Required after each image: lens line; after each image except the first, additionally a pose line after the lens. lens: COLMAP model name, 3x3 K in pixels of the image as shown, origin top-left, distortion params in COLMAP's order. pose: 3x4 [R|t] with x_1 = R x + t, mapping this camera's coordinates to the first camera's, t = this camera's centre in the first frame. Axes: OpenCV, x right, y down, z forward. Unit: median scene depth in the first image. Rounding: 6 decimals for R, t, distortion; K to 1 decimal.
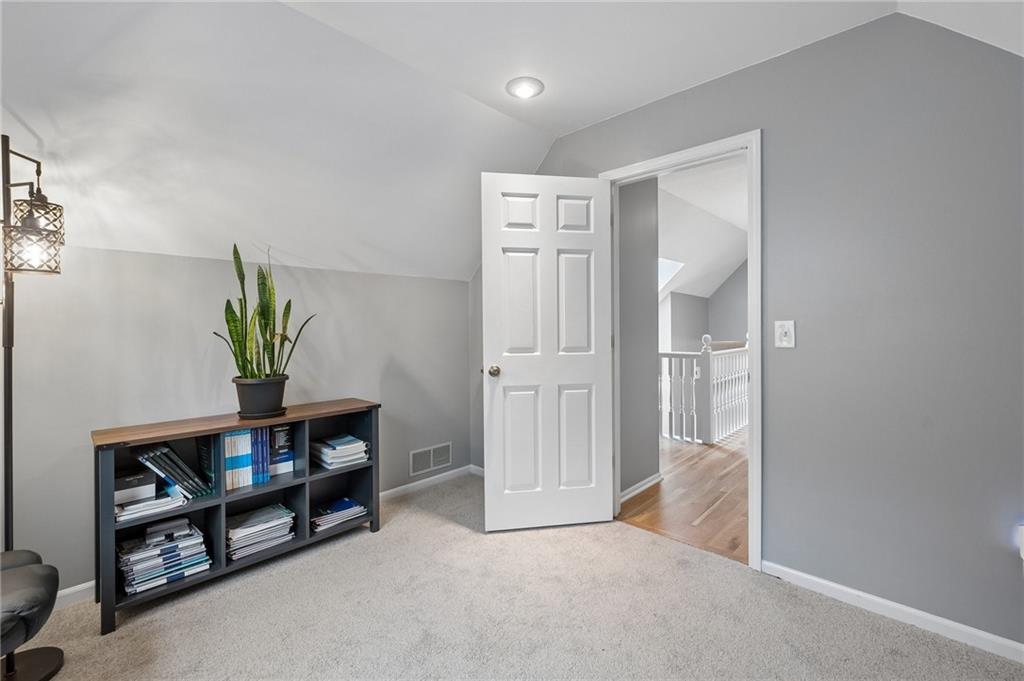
lens RADIAL K [[446.3, 0, 513.5], [0, 446.3, 330.9], [0, 0, 1]] dist [0.002280, -0.000609]
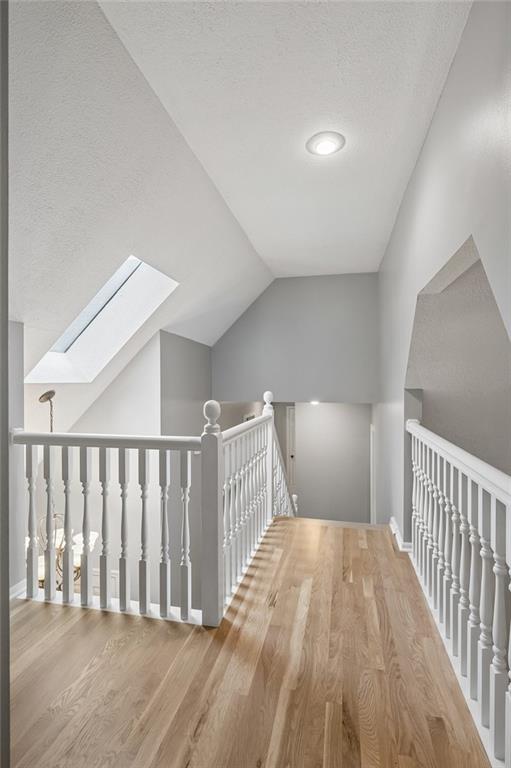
lens RADIAL K [[395.8, 0, 255.6], [0, 395.8, 384.6], [0, 0, 1]] dist [-0.004117, -0.000025]
pose [[0.865252, 0.004601, 0.501317, 0.250891], [-0.001759, 0.999980, -0.006141, -0.006417], [-0.501335, 0.004432, 0.865242, 0.587120]]
